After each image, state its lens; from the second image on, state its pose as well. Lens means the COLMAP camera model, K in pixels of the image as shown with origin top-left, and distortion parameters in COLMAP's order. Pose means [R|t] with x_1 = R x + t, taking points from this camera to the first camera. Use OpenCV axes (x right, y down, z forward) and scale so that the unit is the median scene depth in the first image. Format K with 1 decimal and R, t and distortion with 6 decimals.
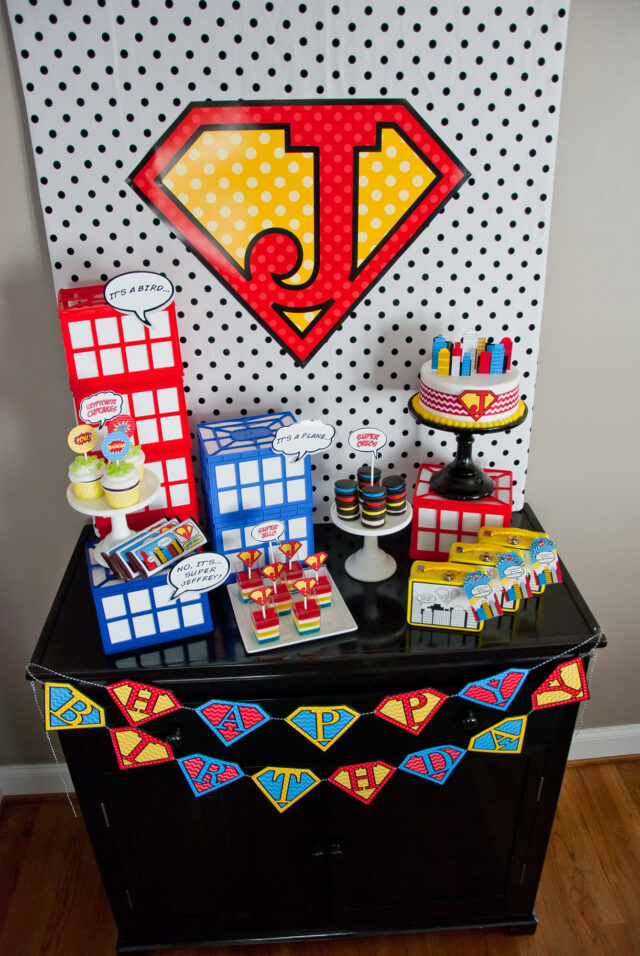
lens RADIAL K [[752.3, 0, 321.1], [0, 752.3, 482.8], [0, 0, 1]] dist [-0.160198, 0.116057]
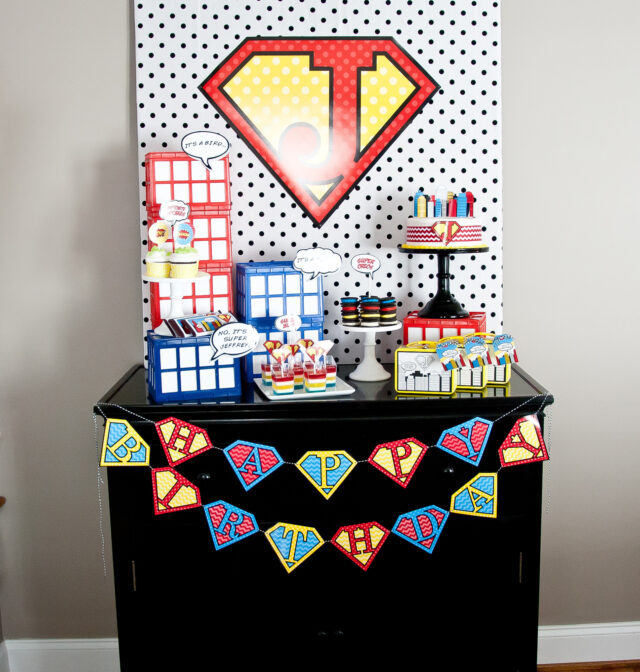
lens RADIAL K [[930.4, 0, 327.8], [0, 930.4, 323.3], [0, 0, 1]] dist [-0.122551, -0.023638]
pose [[0.999253, 0.012177, -0.036675, 0.057491], [-0.024211, 0.936970, -0.348569, 0.625738], [0.030118, 0.349197, 0.936565, -0.510399]]
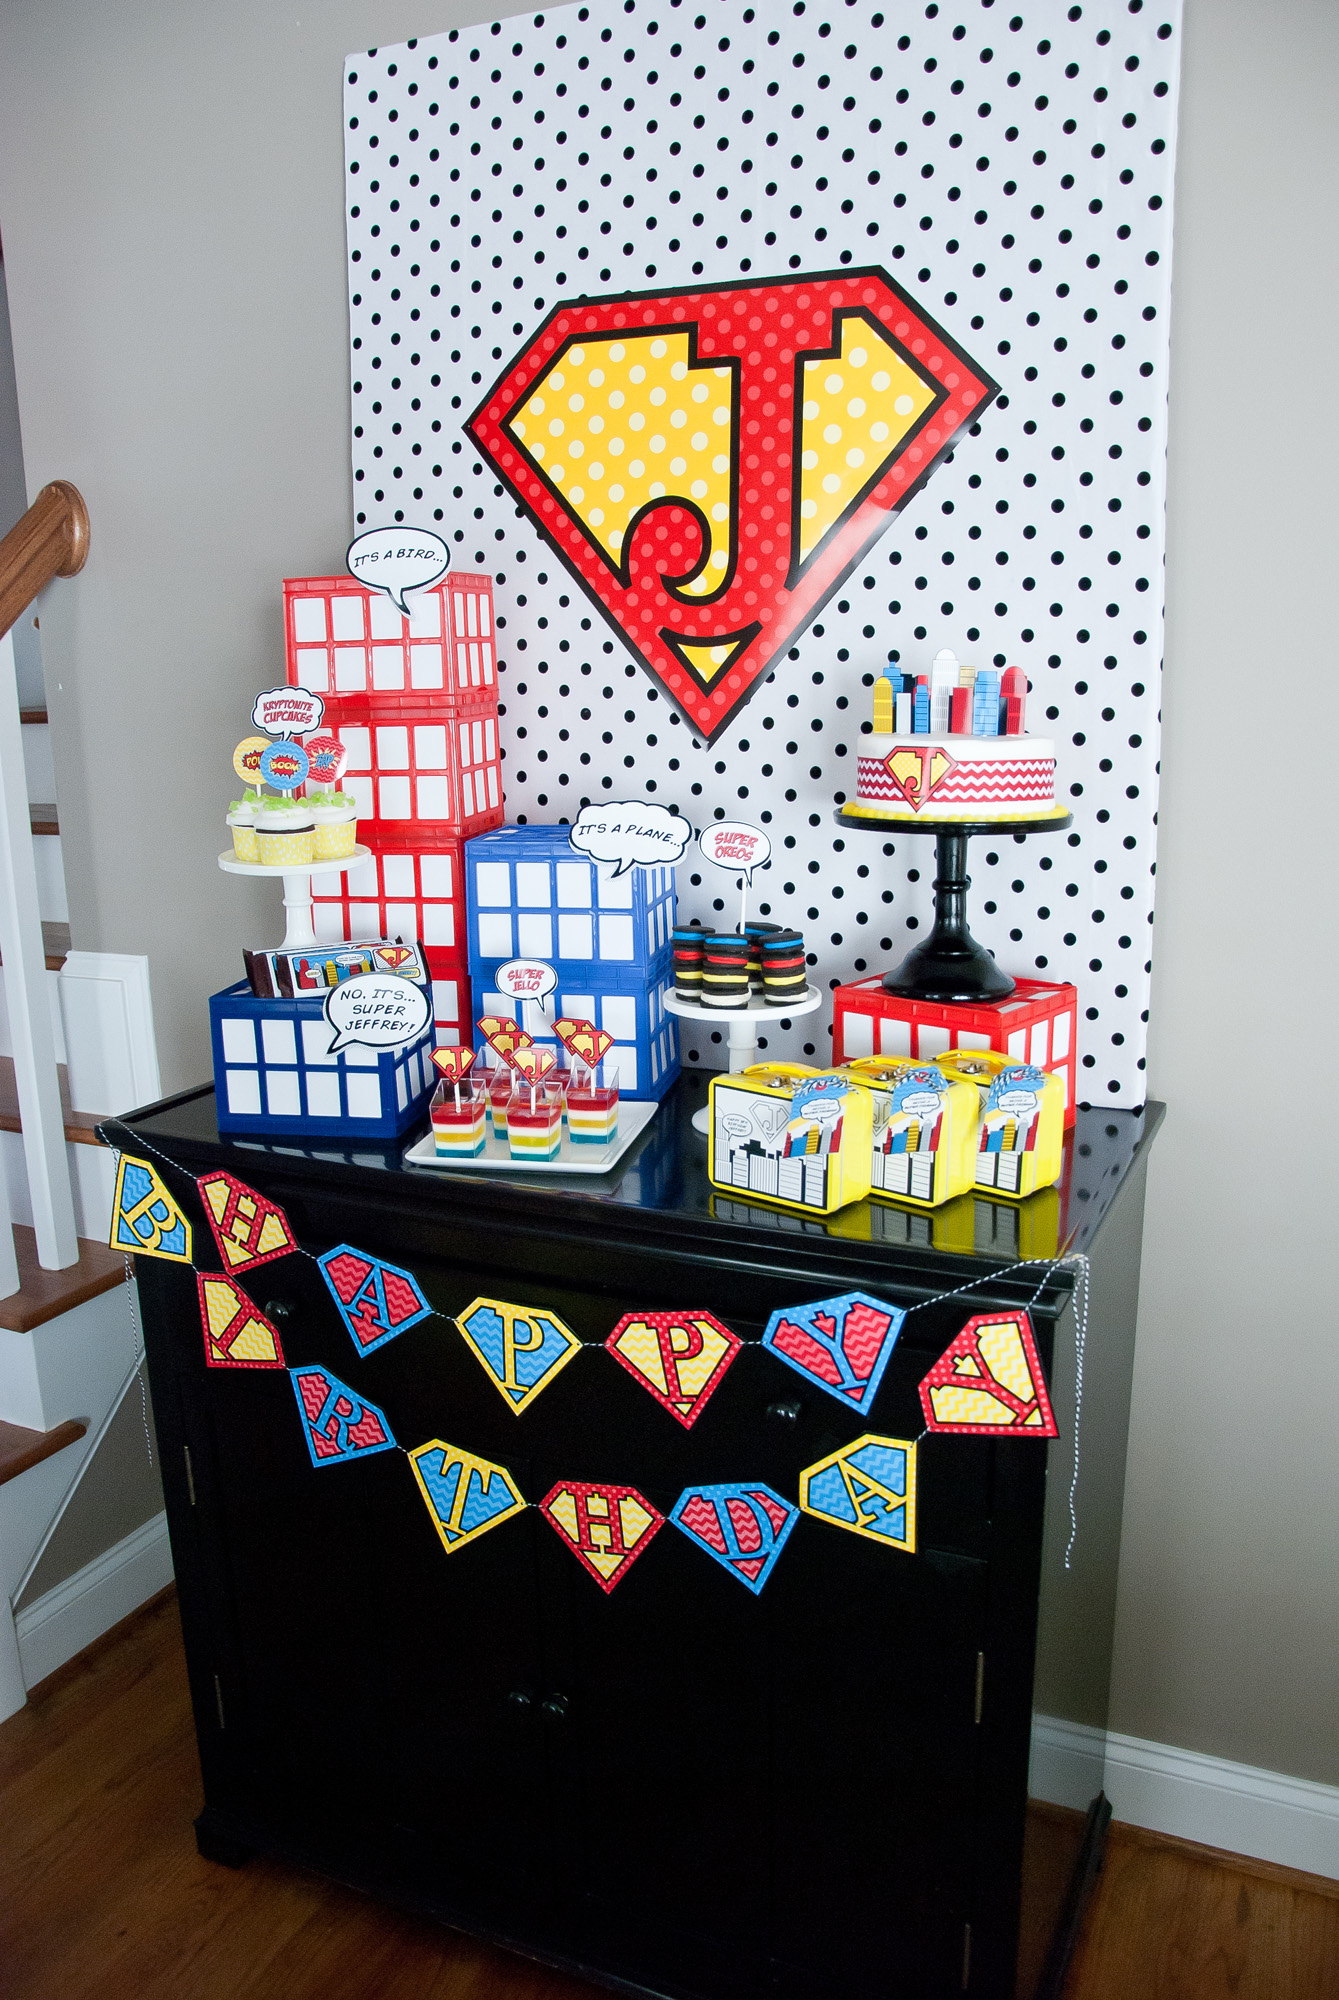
lens RADIAL K [[1573.9, 0, 671.8], [0, 1573.9, 1010.1], [0, 0, 1]] dist [-0.160198, 0.116057]
pose [[0.877663, 0.114321, -0.465445, 0.562901], [-0.230135, 0.952379, -0.200031, 0.291536], [0.420412, 0.282675, 0.862177, 0.055716]]
